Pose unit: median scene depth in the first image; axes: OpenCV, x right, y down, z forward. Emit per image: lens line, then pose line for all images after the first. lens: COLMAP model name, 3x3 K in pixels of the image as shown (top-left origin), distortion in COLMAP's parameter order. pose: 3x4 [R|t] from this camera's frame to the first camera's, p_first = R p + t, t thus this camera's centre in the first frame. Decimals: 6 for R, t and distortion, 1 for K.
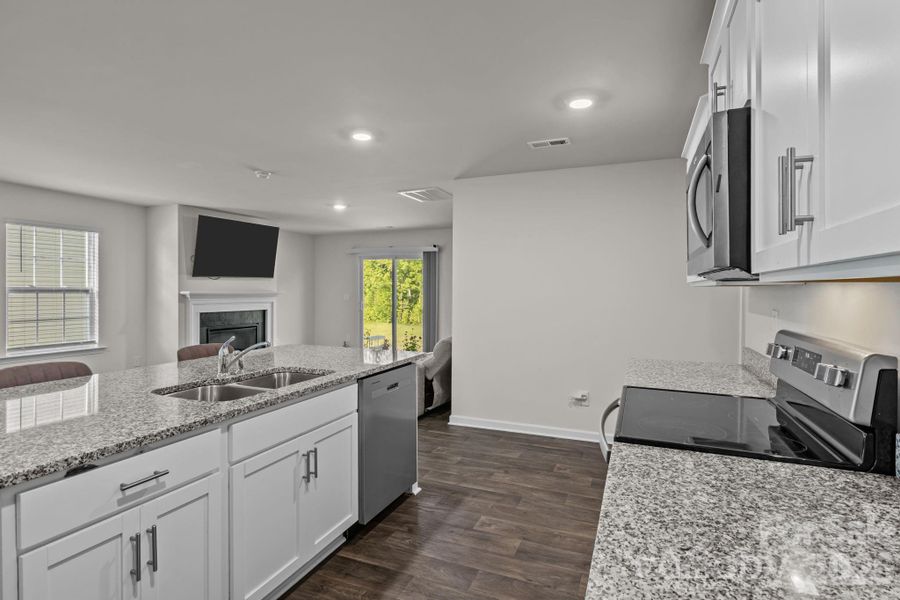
lens RADIAL K [[451.2, 0, 448.8], [0, 451.2, 294.8], [0, 0, 1]] dist [-0.010016, 0.000651]
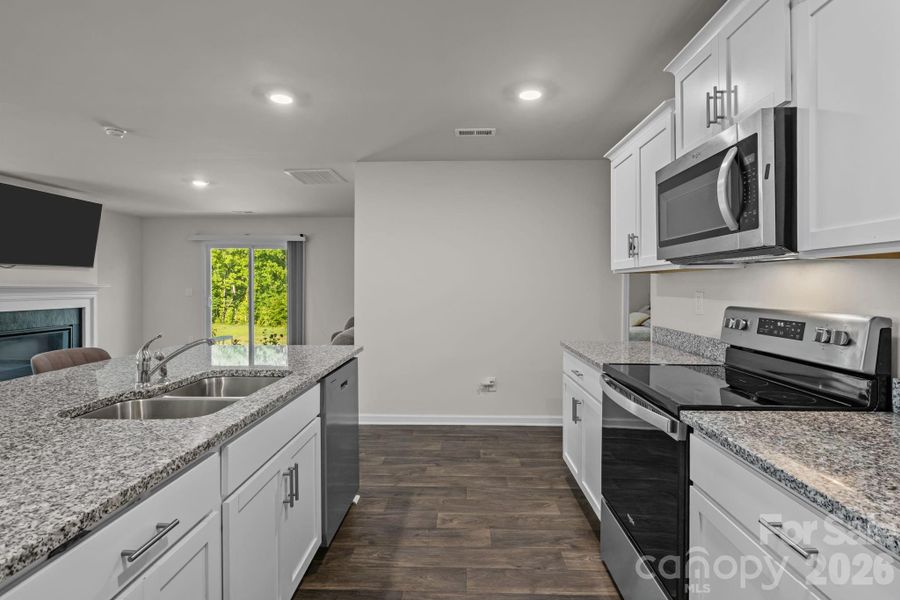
lens RADIAL K [[451.2, 0, 448.8], [0, 451.2, 291.9], [0, 0, 1]] dist [-0.010016, 0.000651]
pose [[0.933652, -0.007914, 0.358094, -0.159359], [0.007103, 0.999968, 0.003580, 0.012884], [-0.358111, -0.000799, 0.933679, 0.066529]]
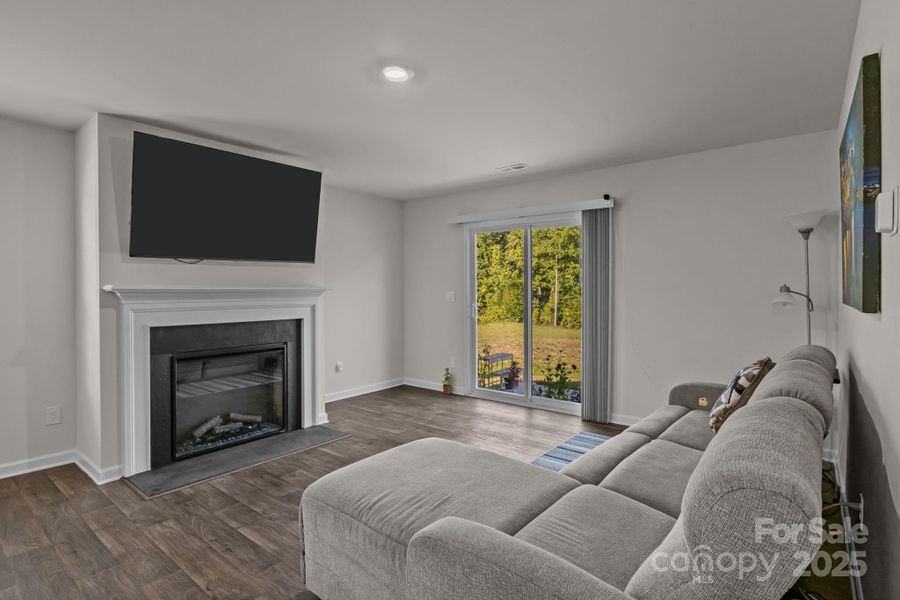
lens RADIAL K [[451.2, 0, 464.7], [0, 451.2, 288.6], [0, 0, 1]] dist [-0.010016, 0.000651]
pose [[0.969094, -0.006471, -0.246606, -0.122187], [0.003978, 0.999936, -0.010606, 0.003945], [0.246659, 0.009297, 0.969058, 0.902823]]
